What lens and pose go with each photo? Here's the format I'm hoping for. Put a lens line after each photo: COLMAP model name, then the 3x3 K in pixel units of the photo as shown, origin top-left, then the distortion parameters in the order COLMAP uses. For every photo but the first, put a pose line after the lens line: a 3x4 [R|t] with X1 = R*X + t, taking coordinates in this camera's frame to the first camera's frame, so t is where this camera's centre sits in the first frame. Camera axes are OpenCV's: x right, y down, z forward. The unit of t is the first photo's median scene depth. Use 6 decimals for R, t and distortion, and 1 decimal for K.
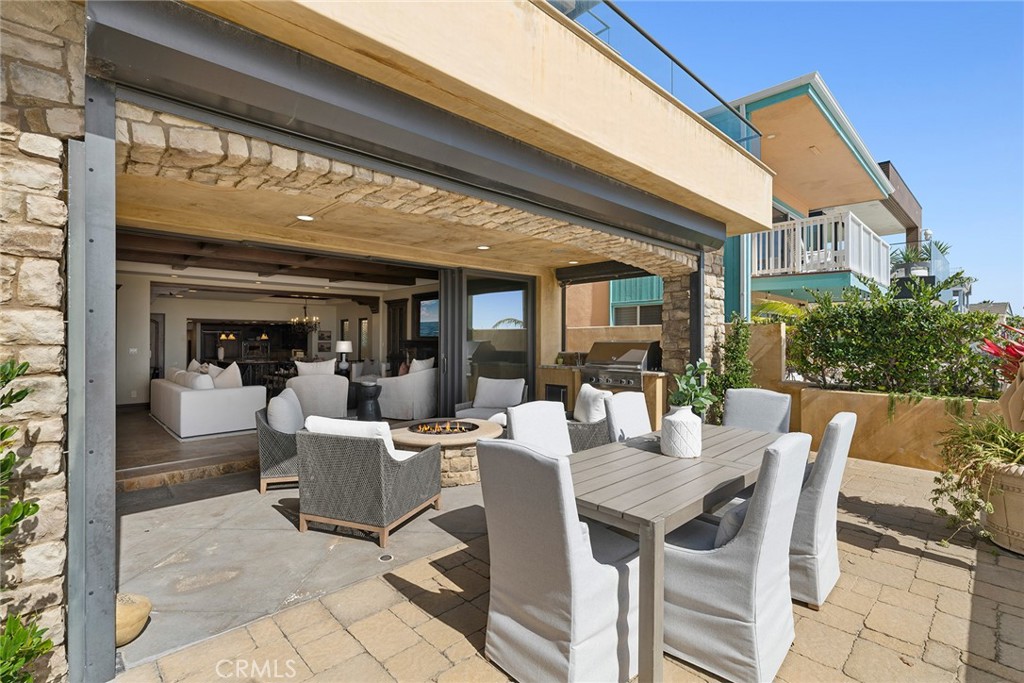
lens RADIAL K [[447.6, 0, 514.8], [0, 447.6, 330.4], [0, 0, 1]] dist [-0.013925, -0.000087]
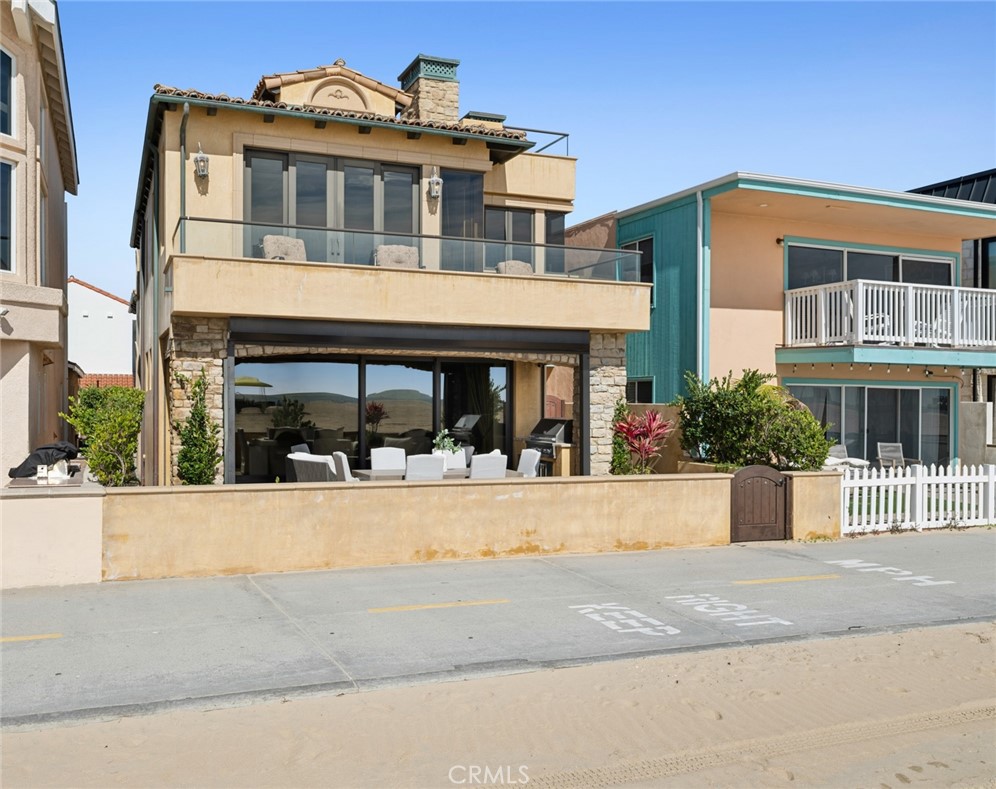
lens RADIAL K [[941.7, 0, 498.0], [0, 941.7, 394.5], [0, 0, 1]] dist [-0.008169, -0.001669]
pose [[0.936942, 0.004370, -0.349457, 3.561401], [-0.000980, 0.999951, 0.009876, -0.232897], [0.349483, -0.008911, 0.936901, -5.139996]]
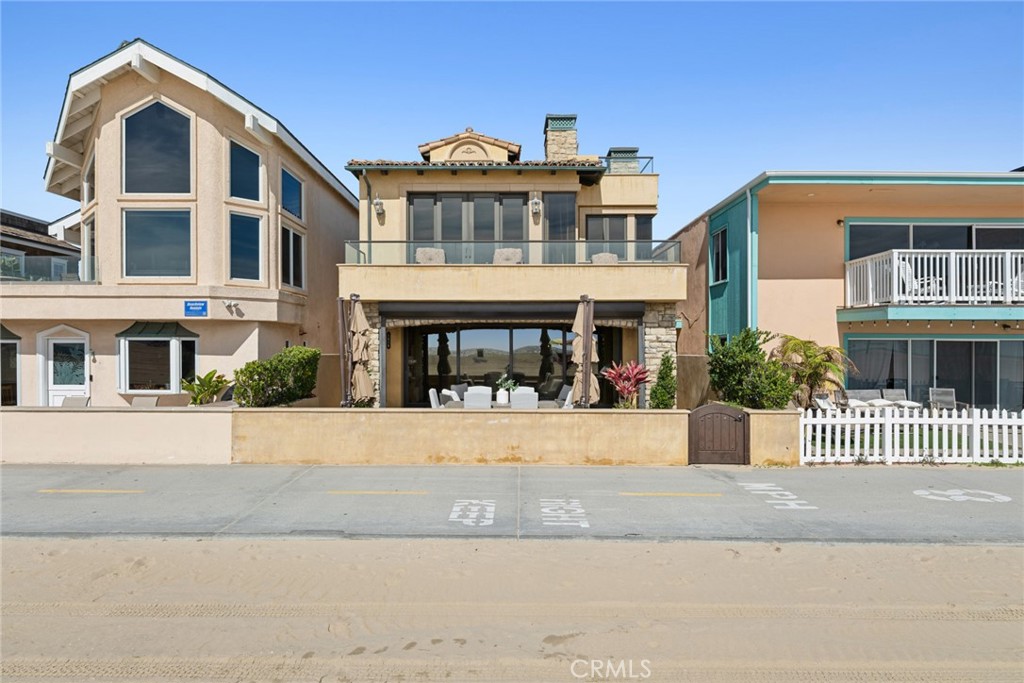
lens RADIAL K [[649.3, 0, 512.0], [0, 649.3, 341.5], [0, 0, 1]] dist [0.000711, -0.000395]
pose [[0.730519, -0.010887, -0.682805, 5.647687], [0.011516, 0.999927, -0.003622, -0.228753], [0.682795, -0.005217, 0.730591, -3.732681]]
